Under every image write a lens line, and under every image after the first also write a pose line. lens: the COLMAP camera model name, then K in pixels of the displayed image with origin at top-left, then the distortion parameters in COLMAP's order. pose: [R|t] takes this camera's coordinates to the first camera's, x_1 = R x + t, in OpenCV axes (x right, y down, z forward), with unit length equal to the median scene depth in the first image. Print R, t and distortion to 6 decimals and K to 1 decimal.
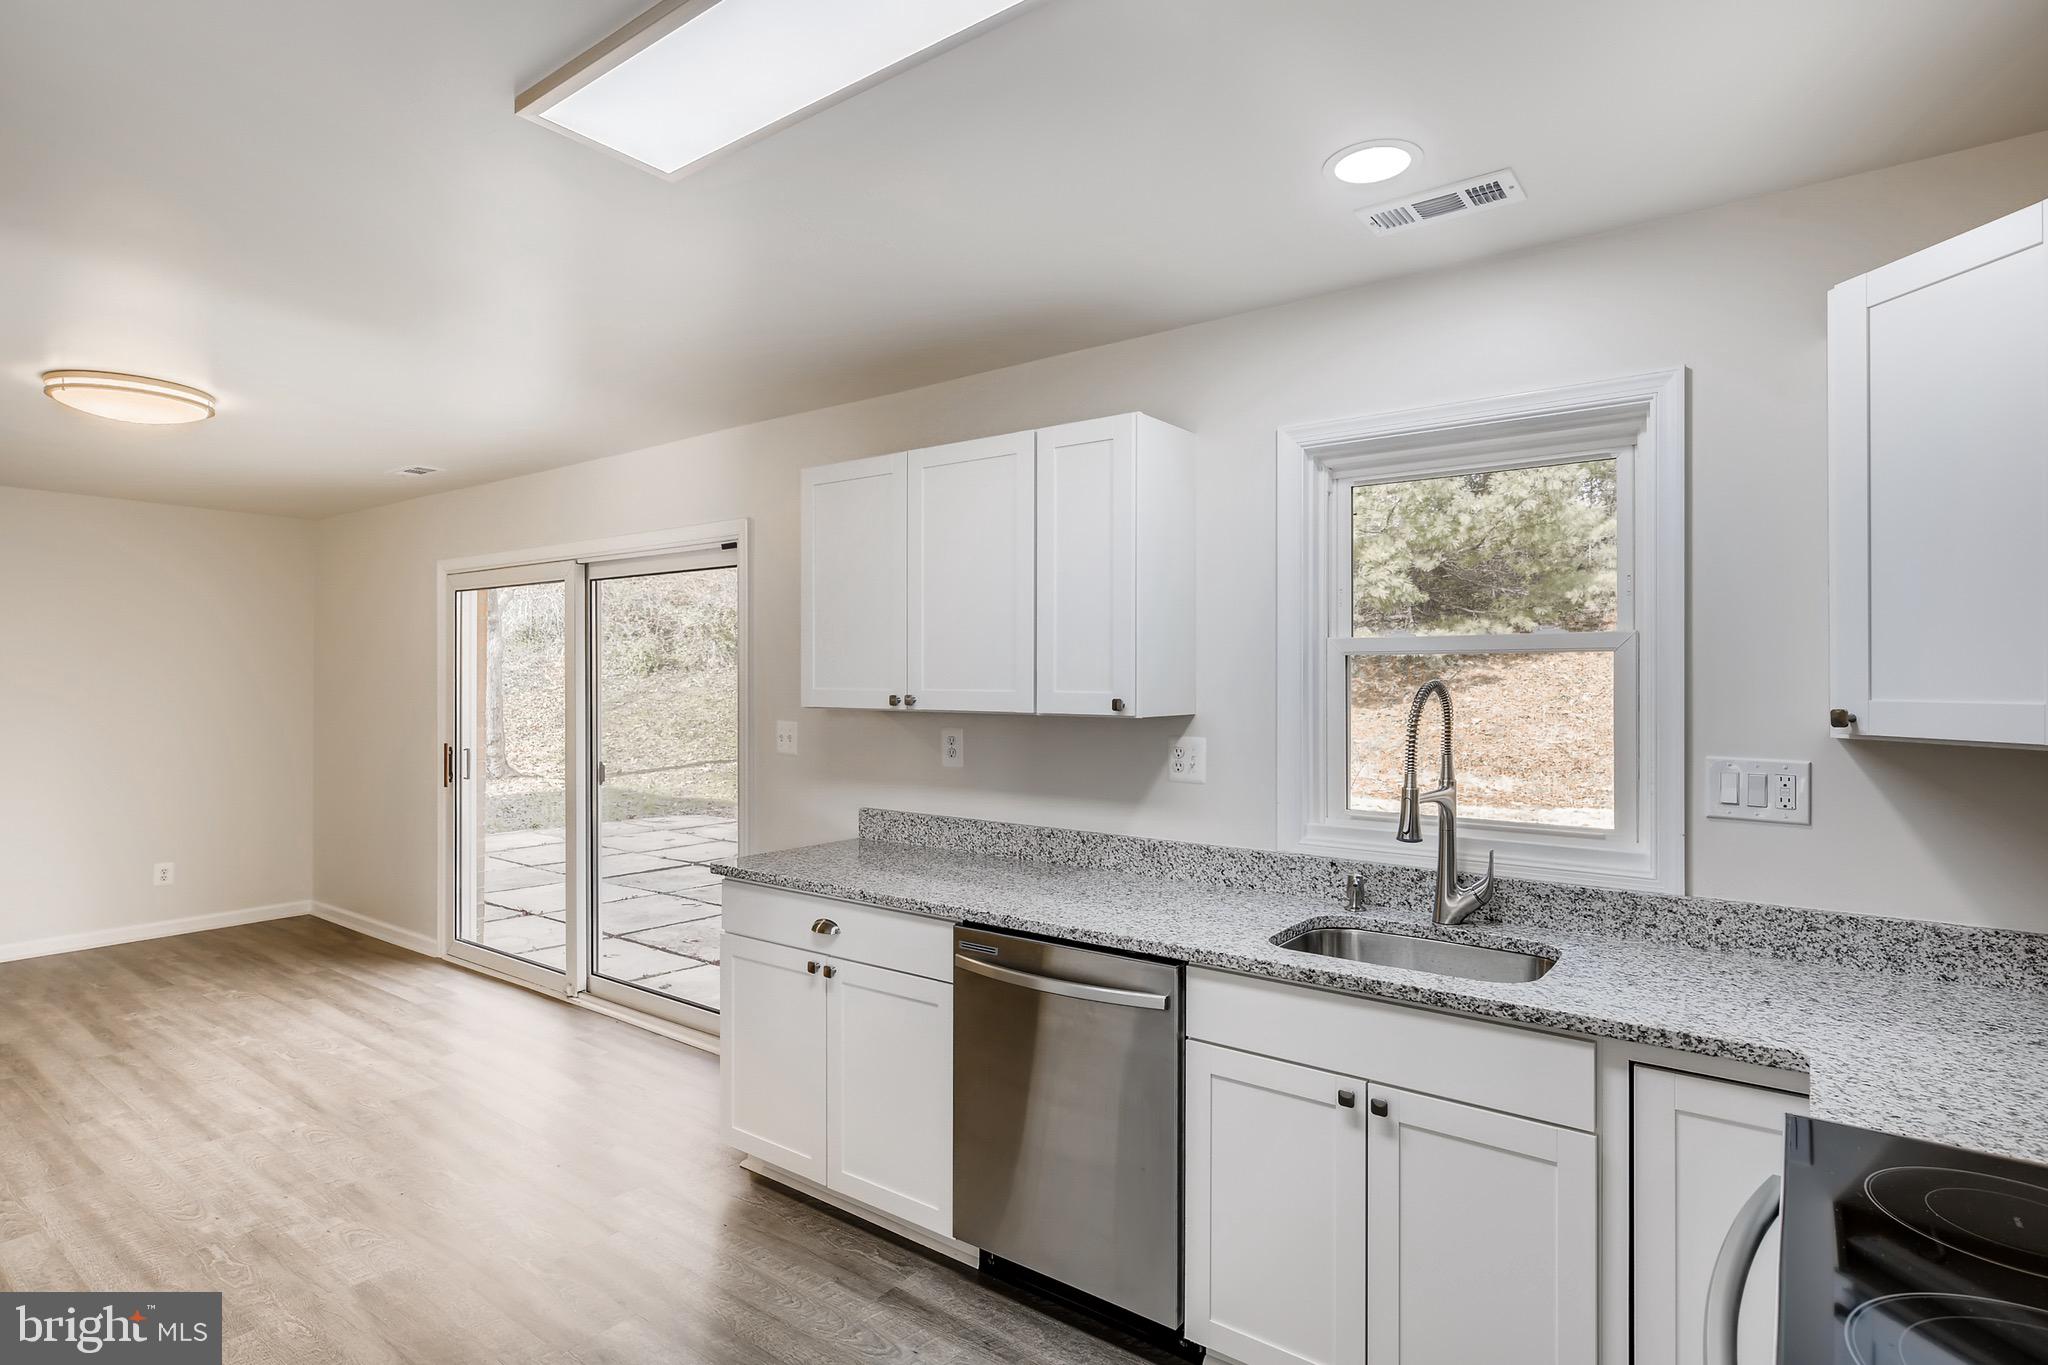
lens RADIAL K [[1047.1, 0, 1033.2], [0, 1047.1, 662.2], [0, 0, 1]] dist [-0.006941, 0.006762]
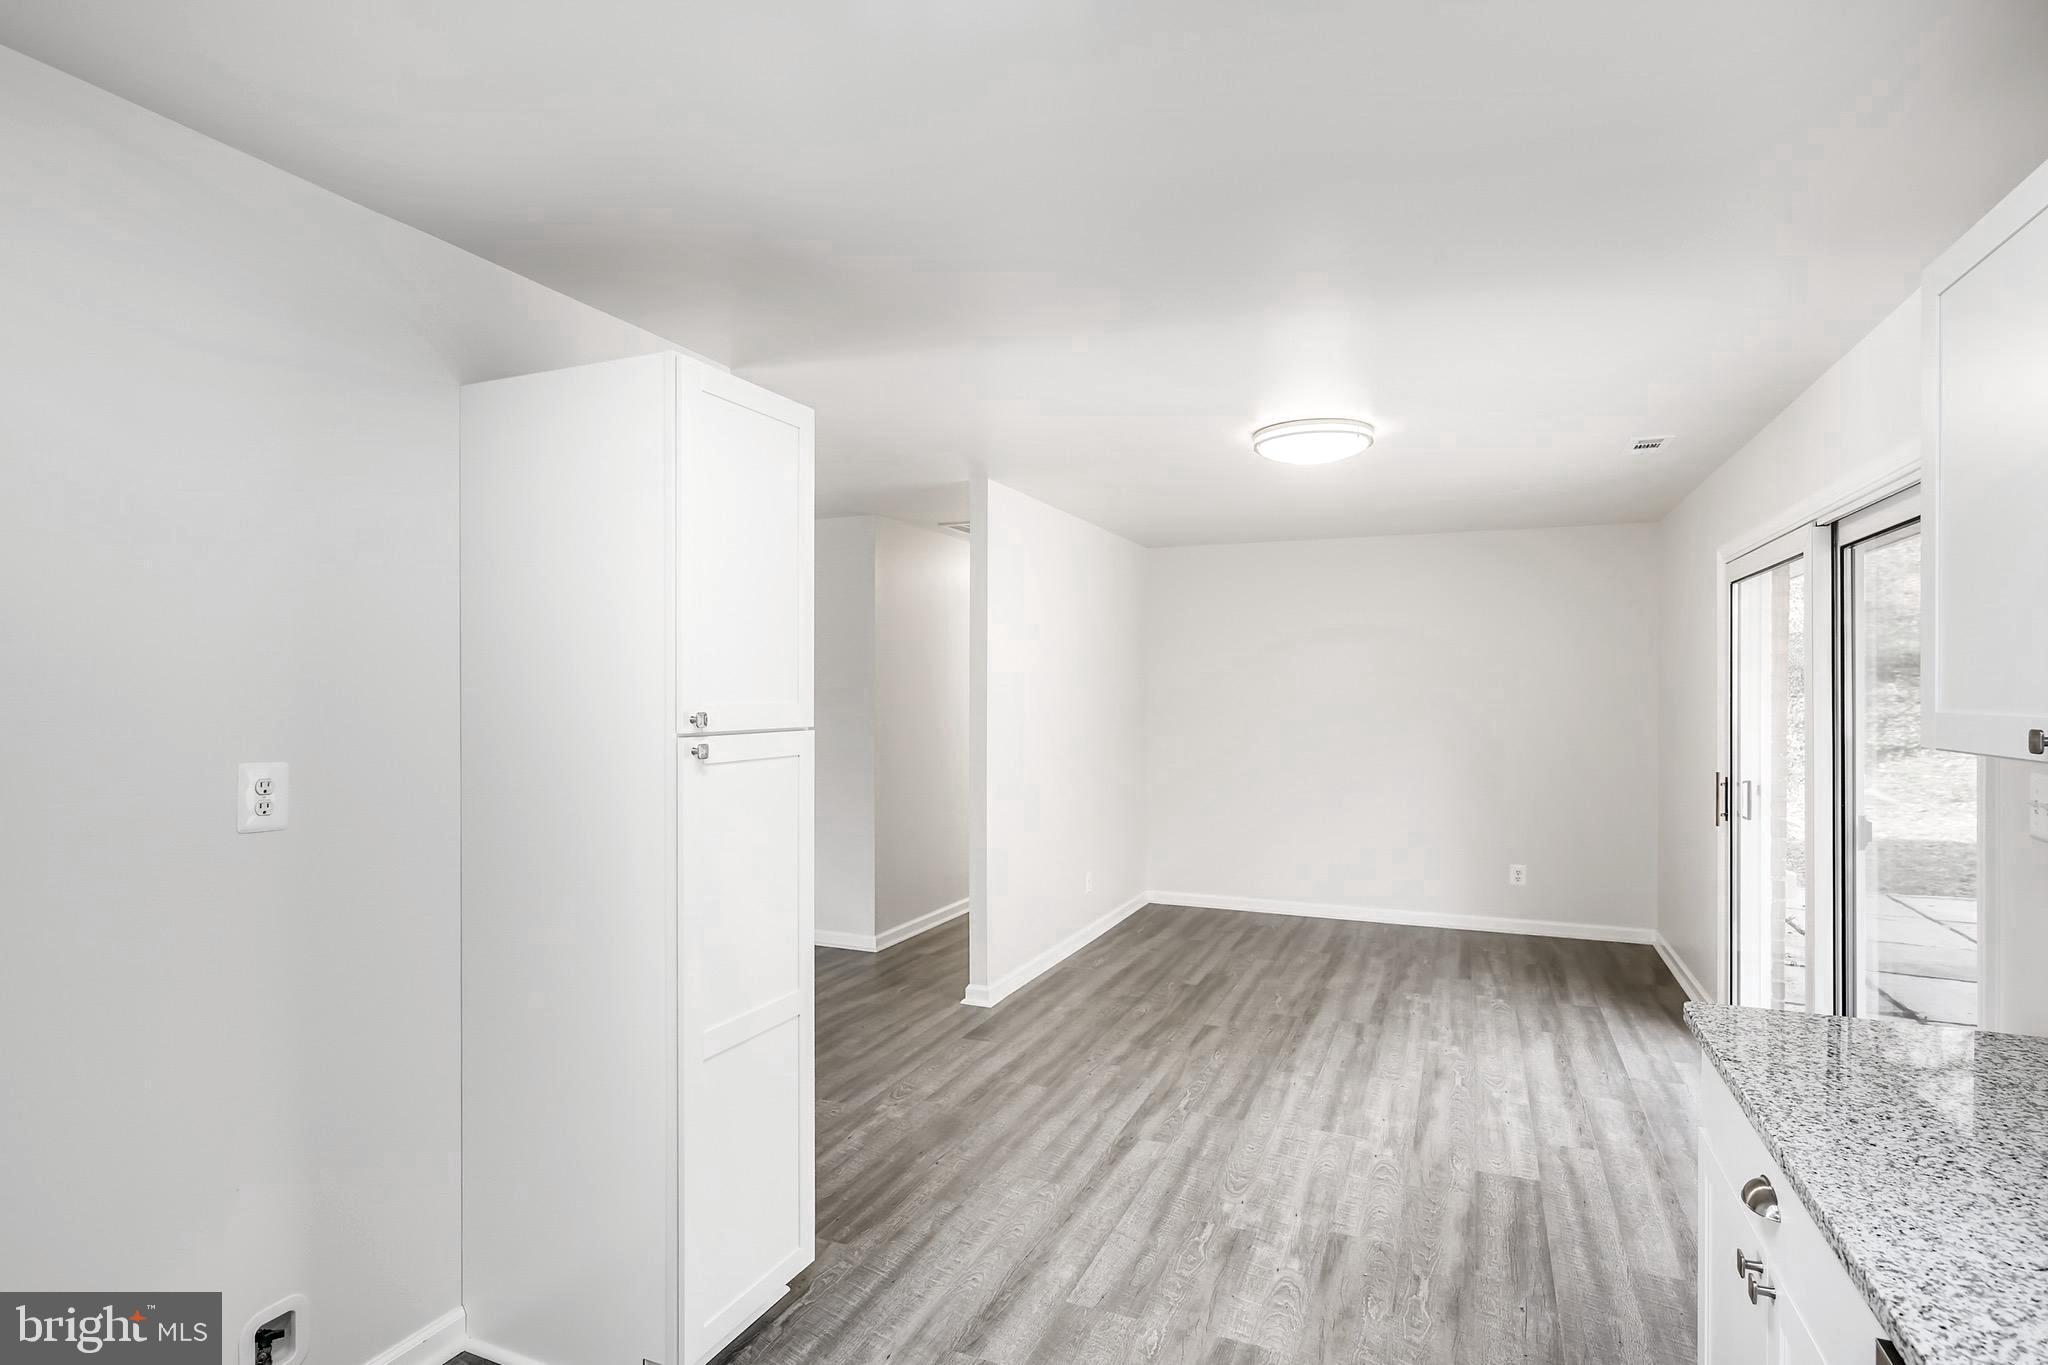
lens RADIAL K [[1047.1, 0, 1022.8], [0, 1047.1, 703.9], [0, 0, 1]] dist [-0.006941, 0.006762]
pose [[0.232618, 0.010218, -0.972514, 0.144676], [0.013102, 0.999821, 0.013639, 0.010241], [0.972480, -0.015915, 0.232443, 0.427713]]
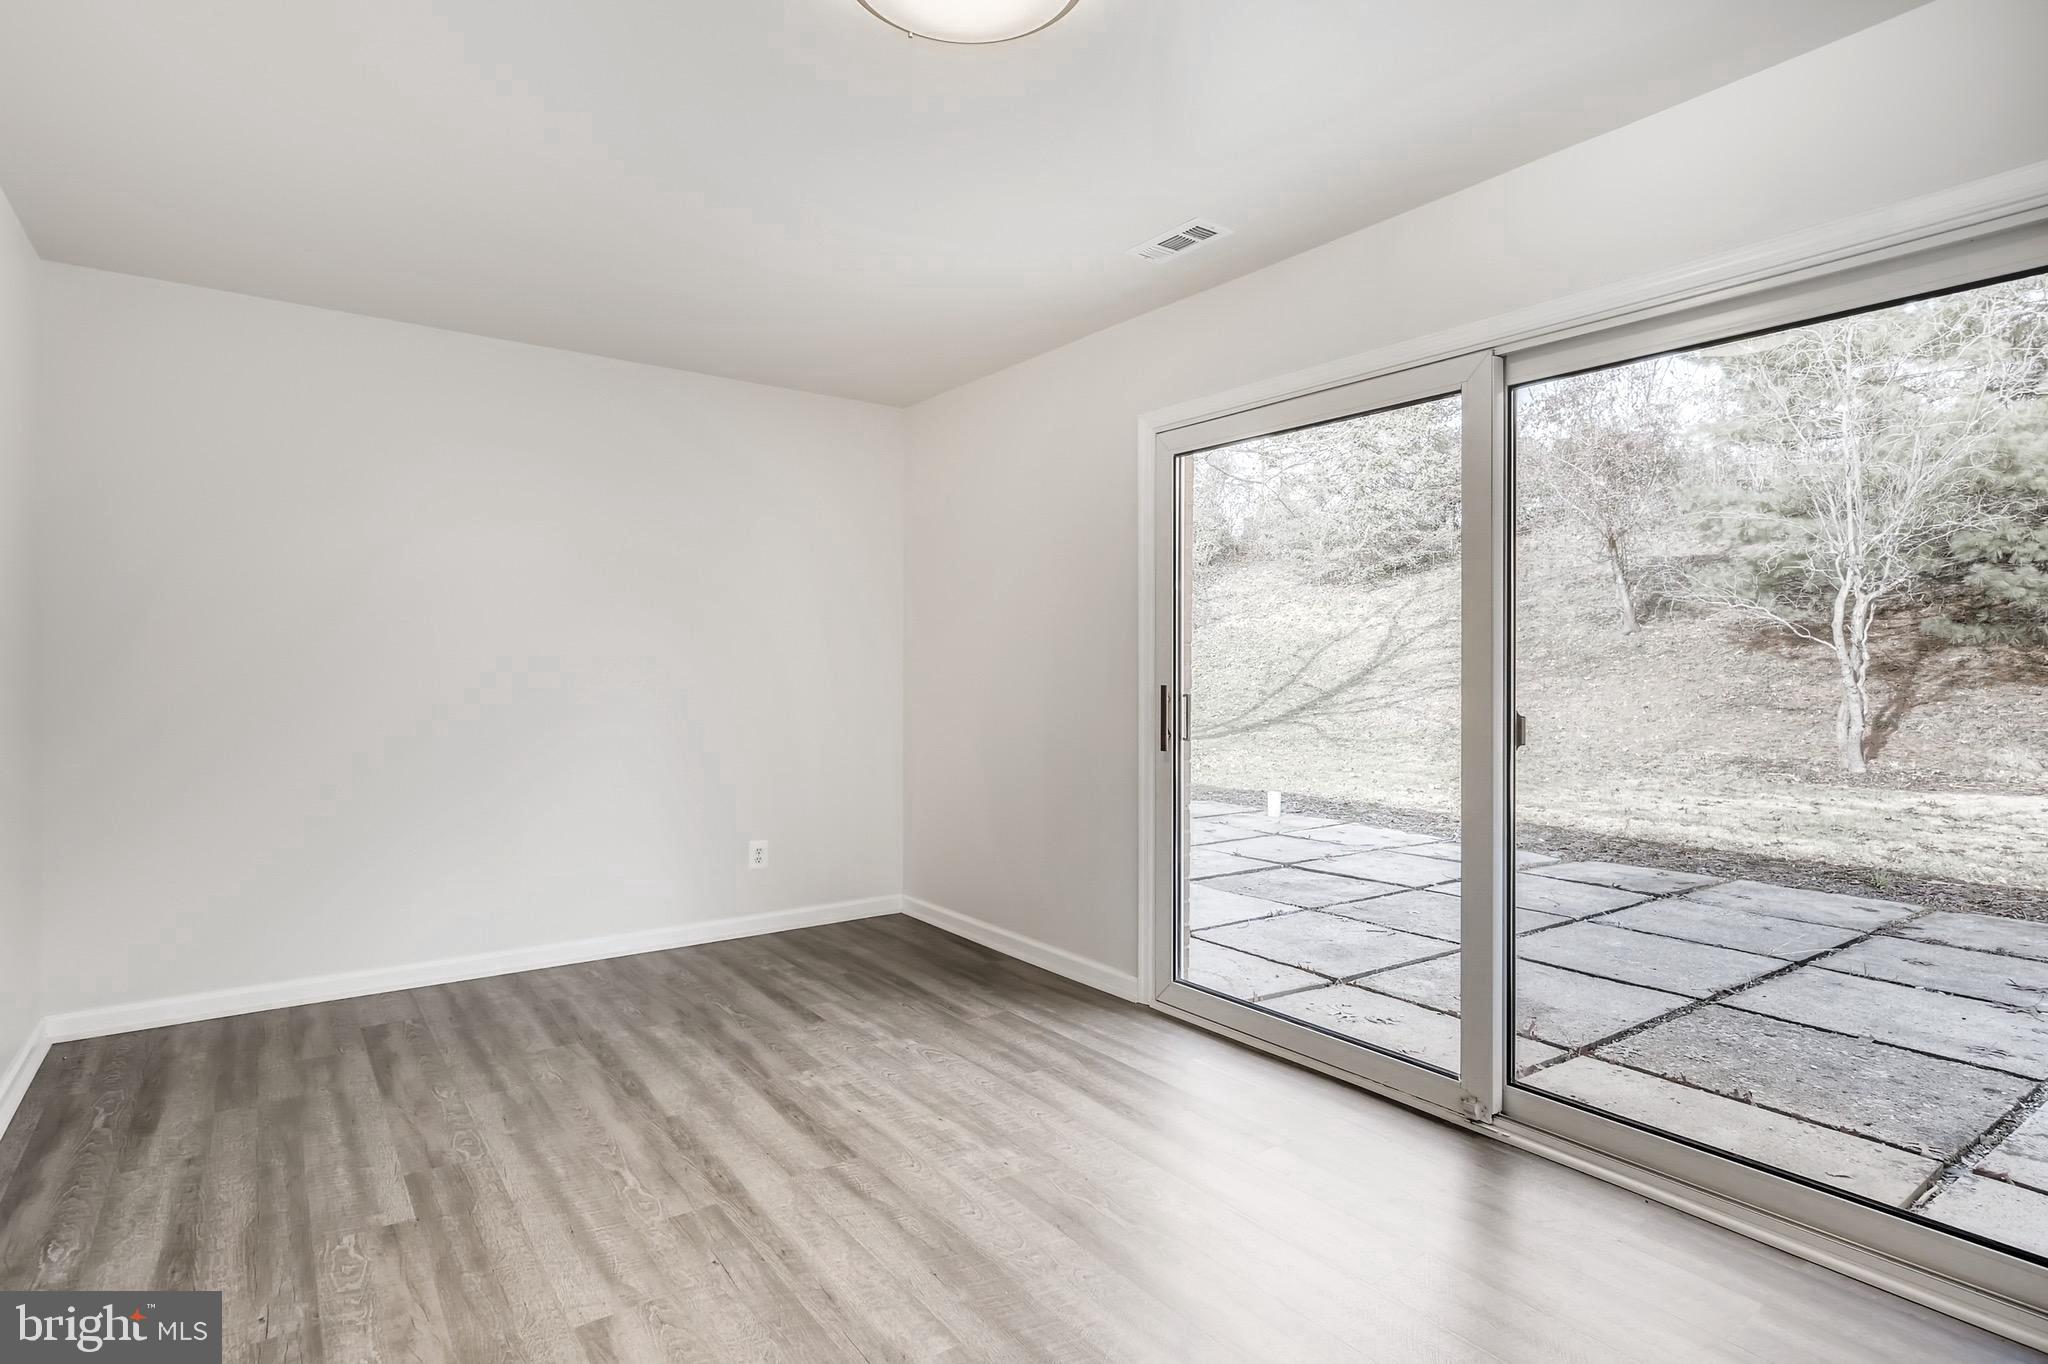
lens RADIAL K [[1047.1, 0, 1041.4], [0, 1047.1, 672.8], [0, 0, 1]] dist [-0.006941, 0.006762]
pose [[0.957502, 0.003430, -0.288406, -0.654514], [0.002118, 0.999819, 0.018922, 0.083417], [0.288419, -0.018728, 0.957321, 0.506243]]
